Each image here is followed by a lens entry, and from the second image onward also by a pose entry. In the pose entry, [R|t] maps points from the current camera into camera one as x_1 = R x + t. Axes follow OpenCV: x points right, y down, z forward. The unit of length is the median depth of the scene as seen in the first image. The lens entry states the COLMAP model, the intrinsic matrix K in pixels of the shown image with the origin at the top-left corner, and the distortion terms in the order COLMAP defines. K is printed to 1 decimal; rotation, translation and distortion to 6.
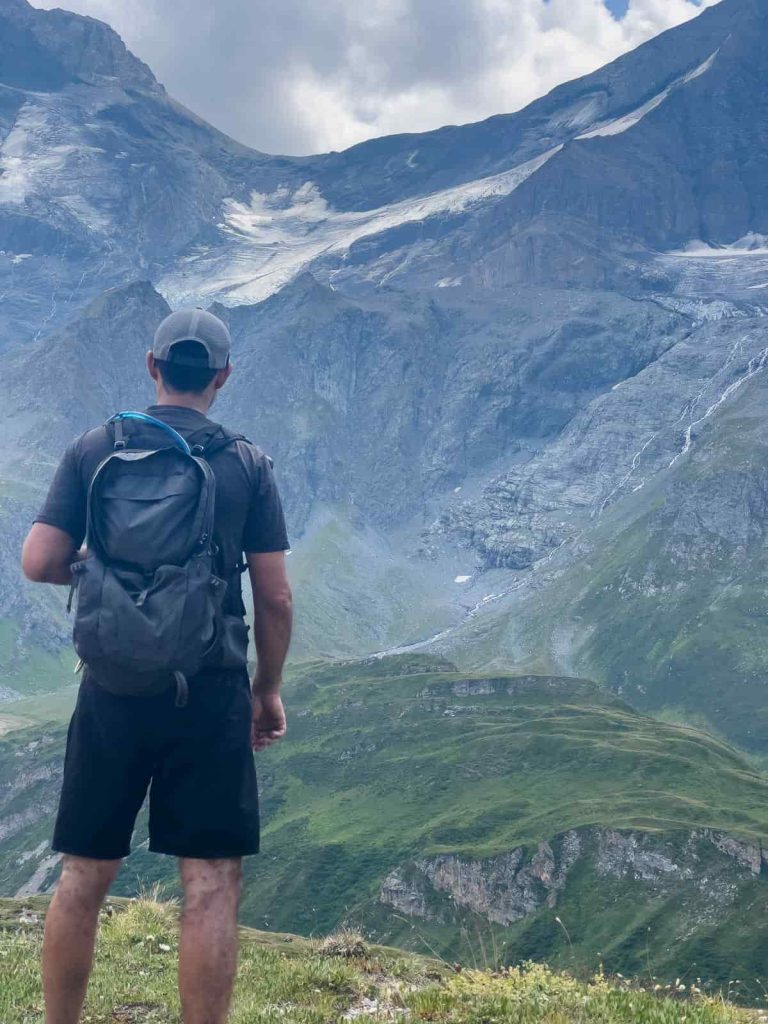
lens RADIAL K [[2236.1, 0, 390.1], [0, 2236.1, 510.5], [0, 0, 1]] dist [0.196506, 0.000000]
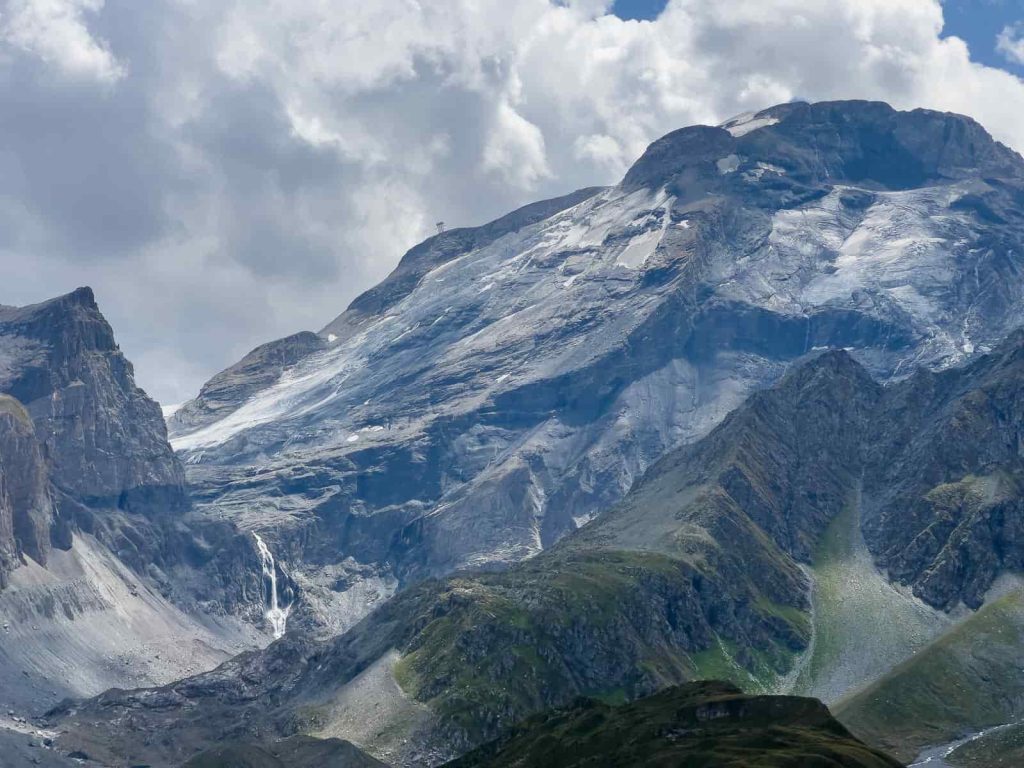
lens RADIAL K [[2236.1, 0, 513.1], [0, 2236.1, 373.8], [0, 0, 1]] dist [0.196506, 0.000000]
pose [[0.904109, -0.068897, -0.421711, 0.120853], [0.017404, 0.992034, -0.124760, 0.018878], [0.426947, 0.105458, 0.898106, 0.045117]]
